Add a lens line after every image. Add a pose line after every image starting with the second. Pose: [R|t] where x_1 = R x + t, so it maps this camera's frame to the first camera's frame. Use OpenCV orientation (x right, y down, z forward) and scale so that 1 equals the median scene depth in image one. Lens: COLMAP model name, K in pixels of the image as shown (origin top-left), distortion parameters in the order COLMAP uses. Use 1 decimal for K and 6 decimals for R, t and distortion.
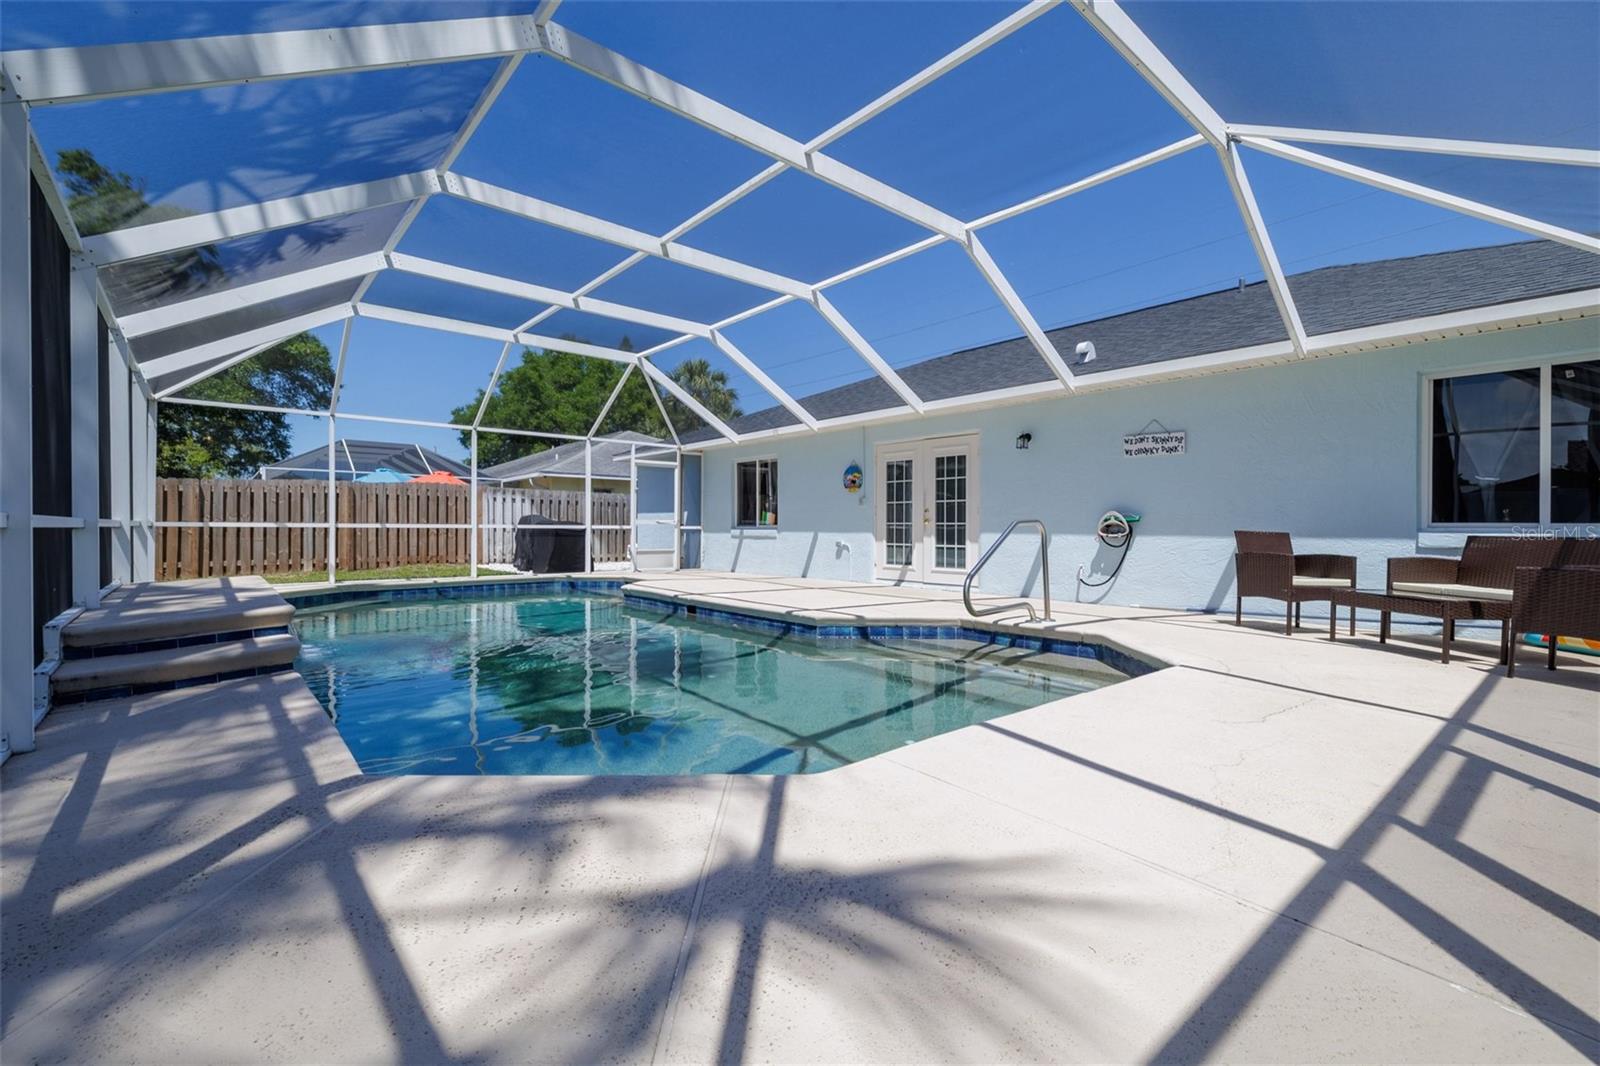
lens RADIAL K [[690.4, 0, 801.1], [0, 690.4, 534.1], [0, 0, 1]] dist [0.003730, -0.000220]
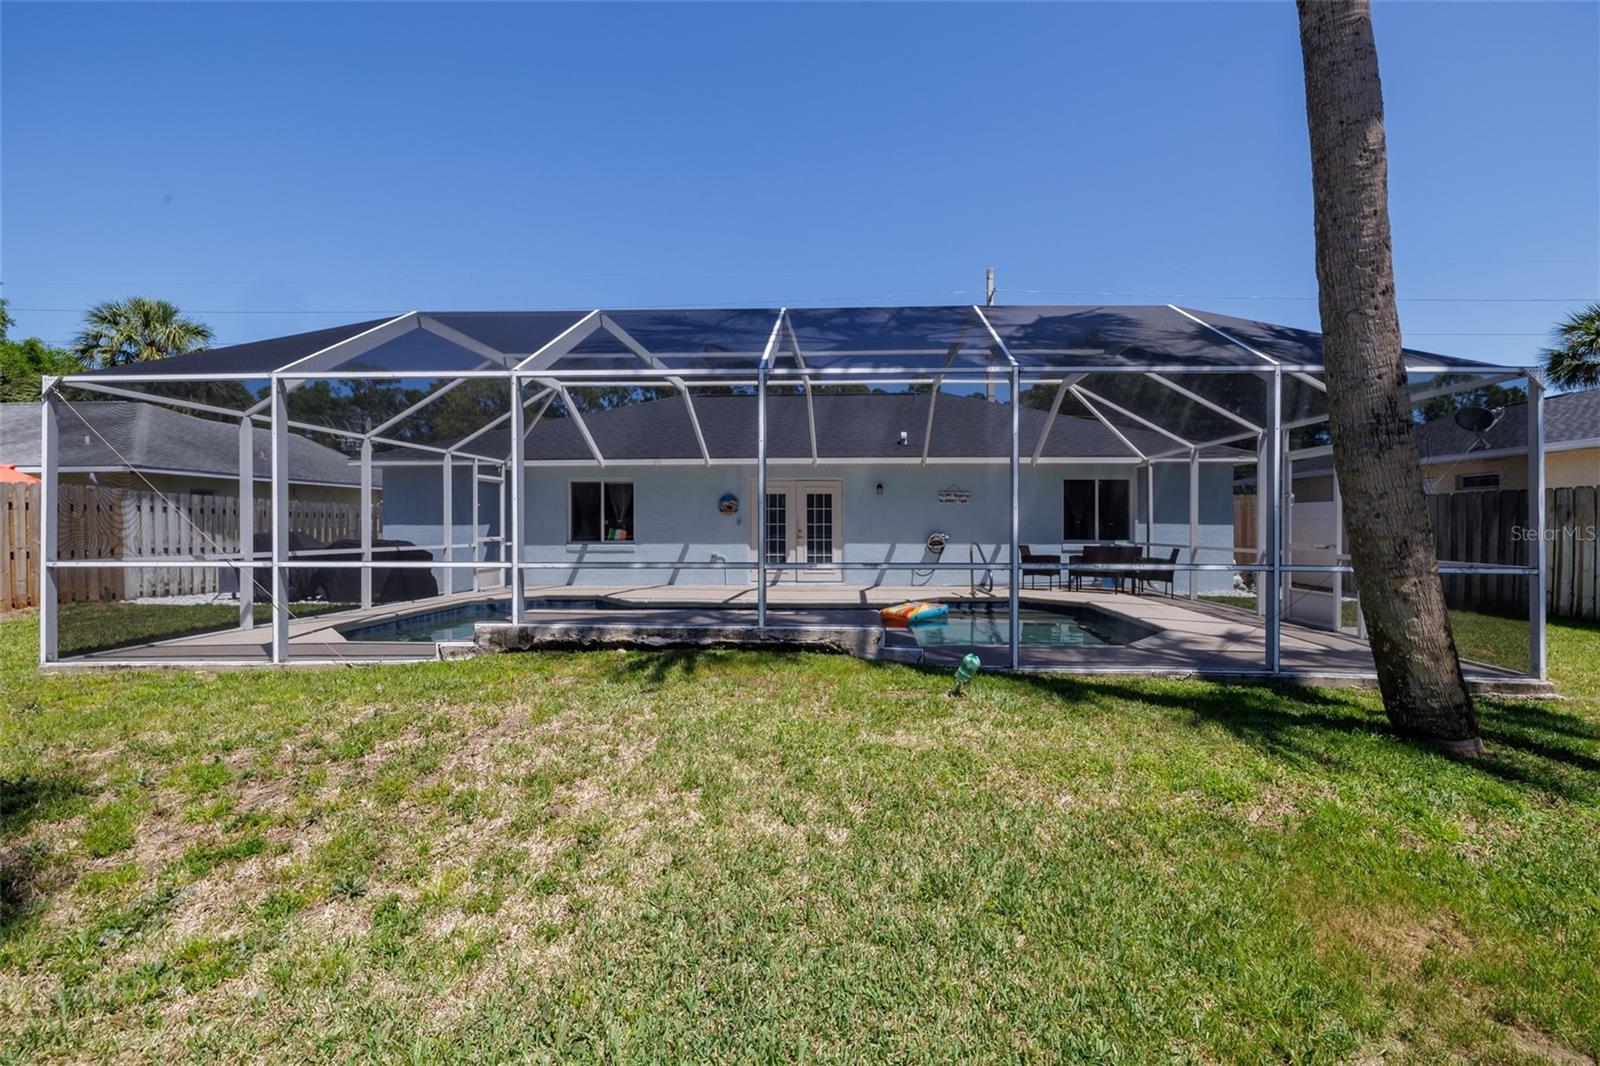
lens RADIAL K [[690.4, 0, 810.7], [0, 690.4, 529.9], [0, 0, 1]] dist [0.003730, -0.000220]
pose [[0.688095, -0.010502, 0.725545, -0.805074], [0.010175, 0.999937, 0.004824, -0.039533], [-0.725549, 0.004062, 0.688158, -0.005609]]
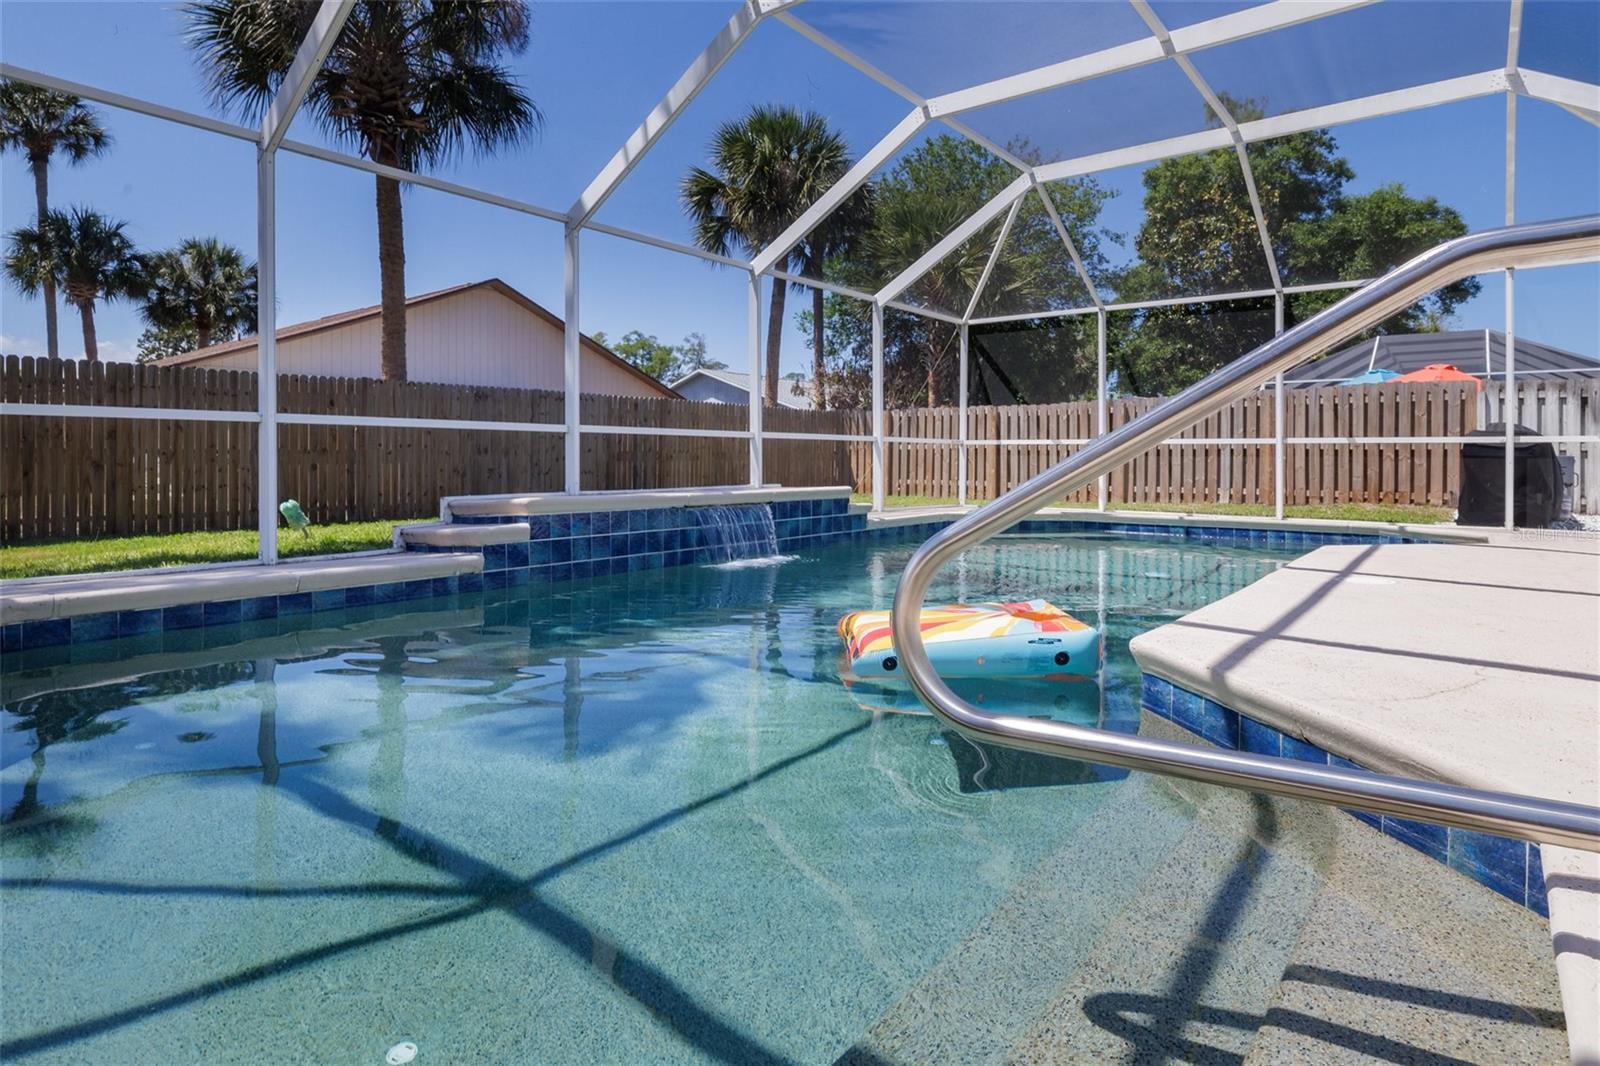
lens RADIAL K [[857.9, 0, 830.2], [0, 857.9, 460.3], [0, 0, 1]] dist [0.000179, 0.000247]
pose [[0.218155, -0.000310, -0.975914, 0.252632], [-0.013039, 0.999910, -0.003233, 0.016884], [0.975827, 0.013430, 0.218131, 0.455275]]
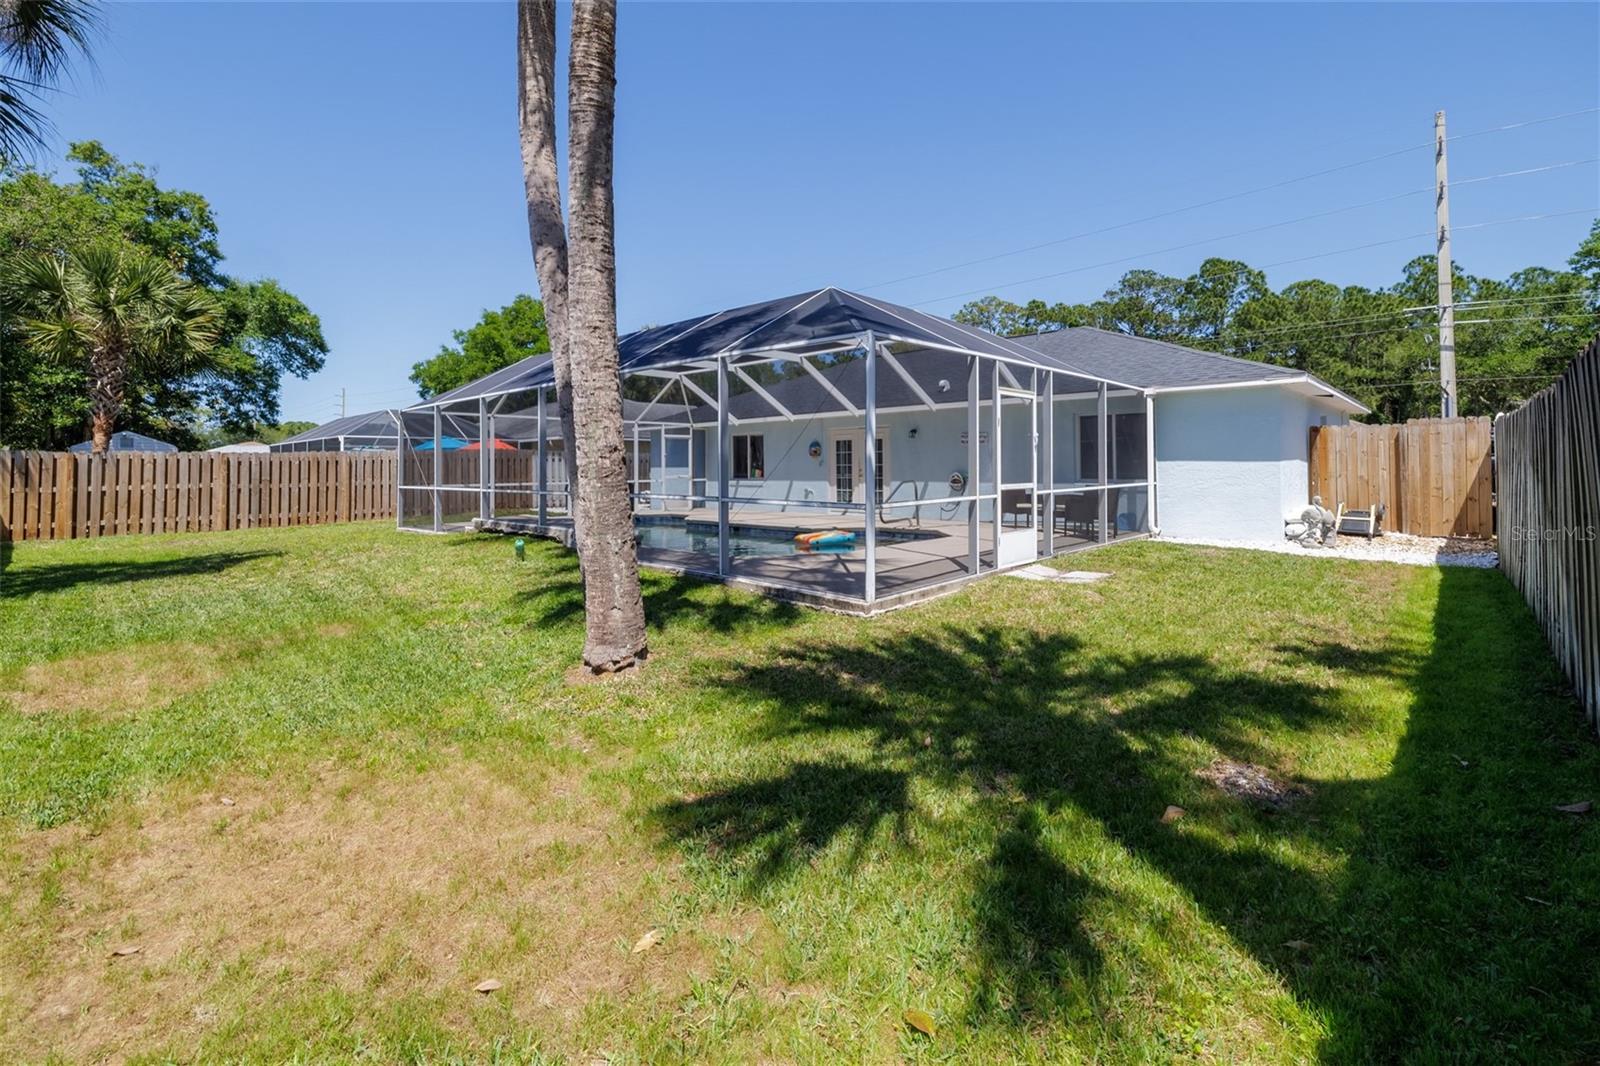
lens RADIAL K [[690.4, 0, 805.4], [0, 690.4, 445.7], [0, 0, 1]] dist [0.003730, -0.000220]
pose [[0.992850, -0.012438, 0.118720, -0.150799], [0.016827, 0.999209, -0.036042, -0.033015], [-0.118178, 0.037782, 0.992273, -0.660572]]
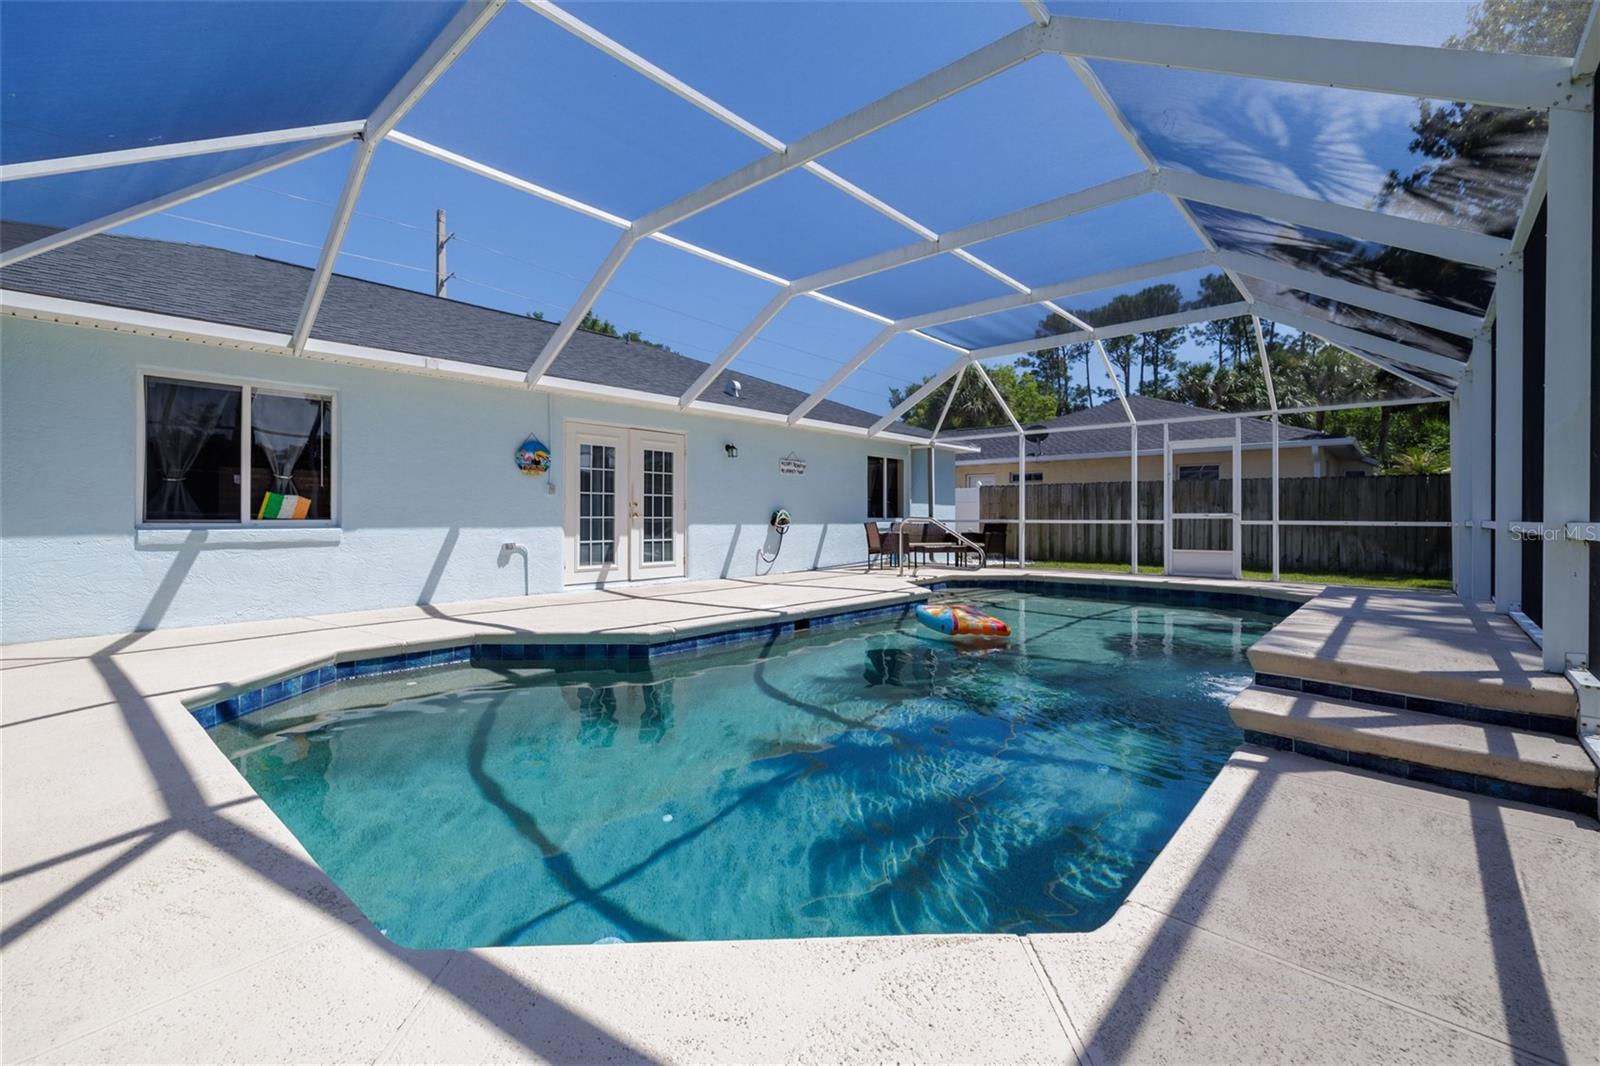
lens RADIAL K [[690.4, 0, 792.2], [0, 690.4, 517.4], [0, 0, 1]] dist [0.003730, -0.000220]
pose [[-0.124238, -0.000688, 0.992252, -0.747950], [0.009951, 0.999949, 0.001939, -0.014279], [-0.992203, 0.010115, -0.124225, 0.860578]]
